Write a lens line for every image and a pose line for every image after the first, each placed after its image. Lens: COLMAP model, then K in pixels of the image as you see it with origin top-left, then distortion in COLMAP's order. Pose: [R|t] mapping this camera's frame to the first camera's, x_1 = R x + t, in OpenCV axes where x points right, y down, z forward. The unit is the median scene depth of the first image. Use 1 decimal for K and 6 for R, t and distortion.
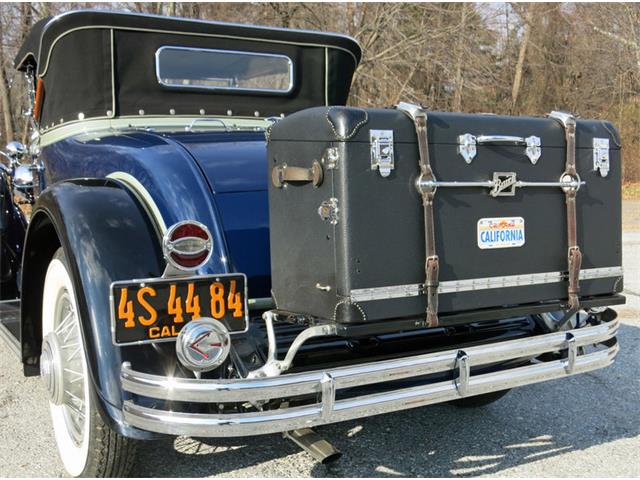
lens RADIAL K [[789.3, 0, 358.6], [0, 789.3, 284.3], [0, 0, 1]] dist [-0.081420, -0.000873]
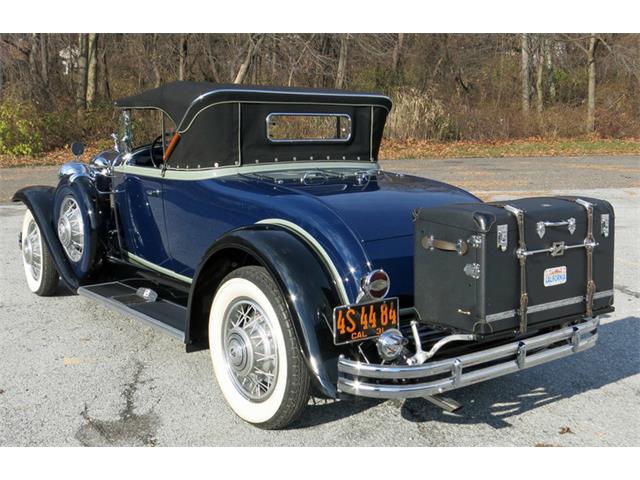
lens RADIAL K [[768.5, 0, 298.0], [0, 768.5, 239.4], [0, 0, 1]] dist [-0.059421, 0.009946]
pose [[0.996997, 0.002870, 0.077387, -0.498045], [-0.004332, 0.999815, 0.018731, -0.171399], [-0.077319, -0.019010, 0.996825, -0.604995]]
